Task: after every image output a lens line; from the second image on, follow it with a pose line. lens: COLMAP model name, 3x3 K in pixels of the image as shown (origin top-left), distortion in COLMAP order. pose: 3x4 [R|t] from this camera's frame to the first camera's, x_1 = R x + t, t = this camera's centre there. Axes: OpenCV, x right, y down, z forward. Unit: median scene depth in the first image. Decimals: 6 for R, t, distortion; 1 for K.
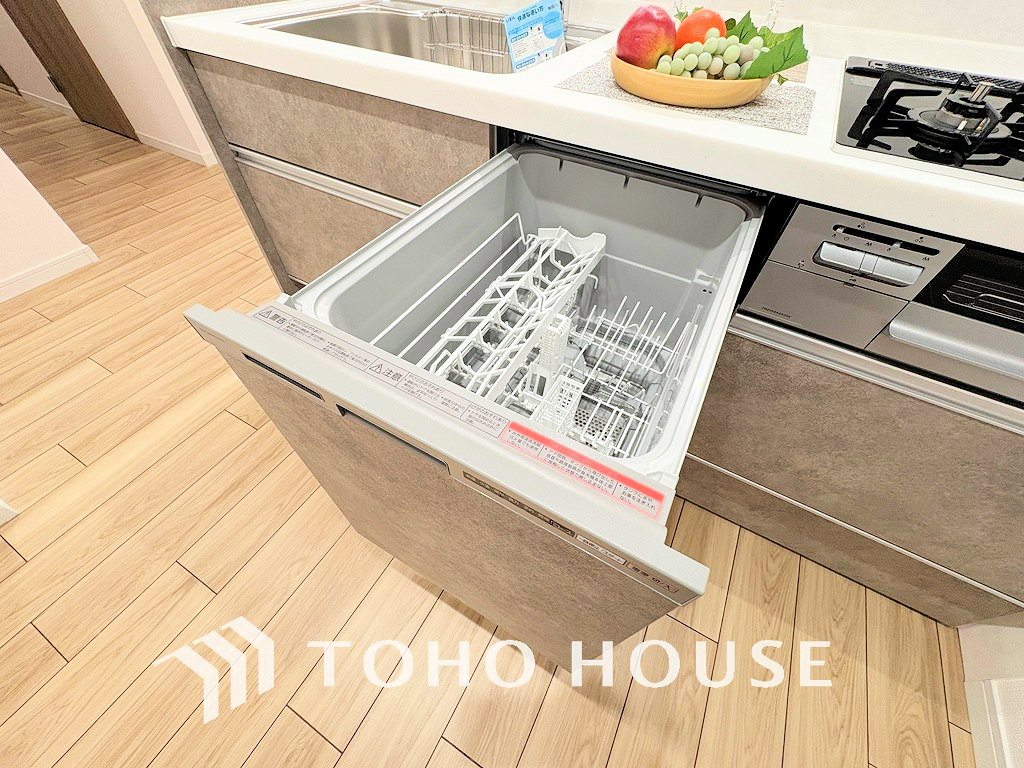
lens RADIAL K [[407.2, 0, 511.3], [0, 407.2, 385.6], [0, 0, 1]] dist [-0.001164, 0.000168]
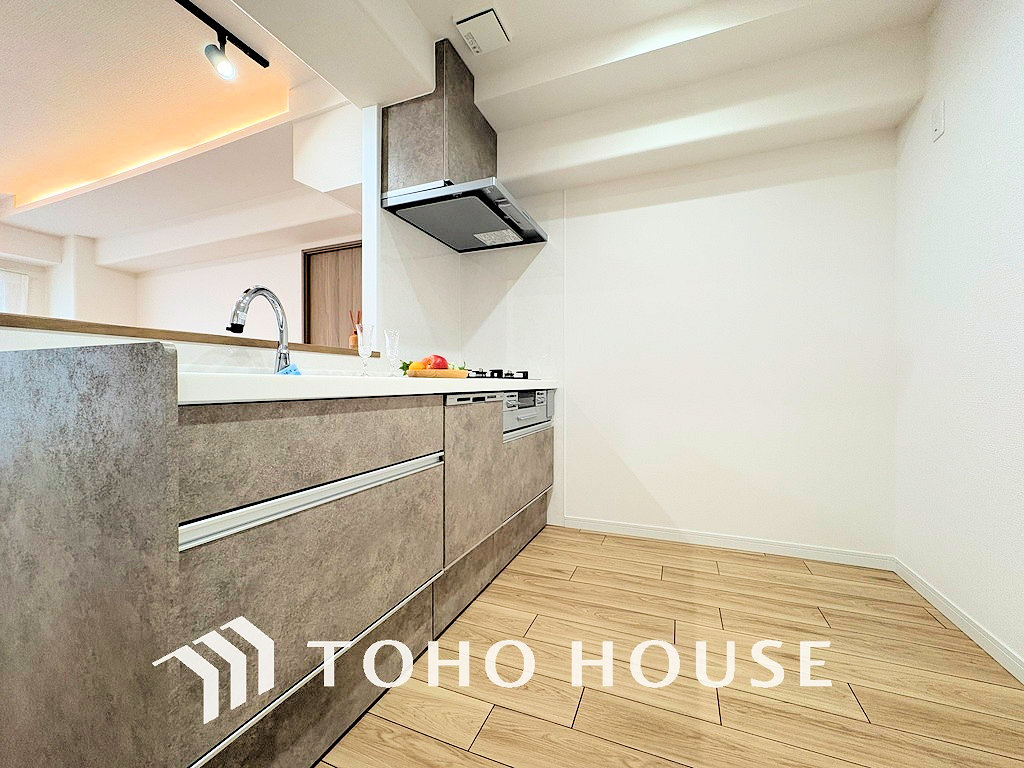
lens RADIAL K [[407.2, 0, 512.7], [0, 407.2, 384.4], [0, 0, 1]] dist [-0.001164, 0.000168]
pose [[-0.125980, -0.031082, 0.991546, -1.583058], [0.760985, 0.638189, 0.116692, -0.484995], [-0.636421, 0.769252, -0.056746, 0.638835]]
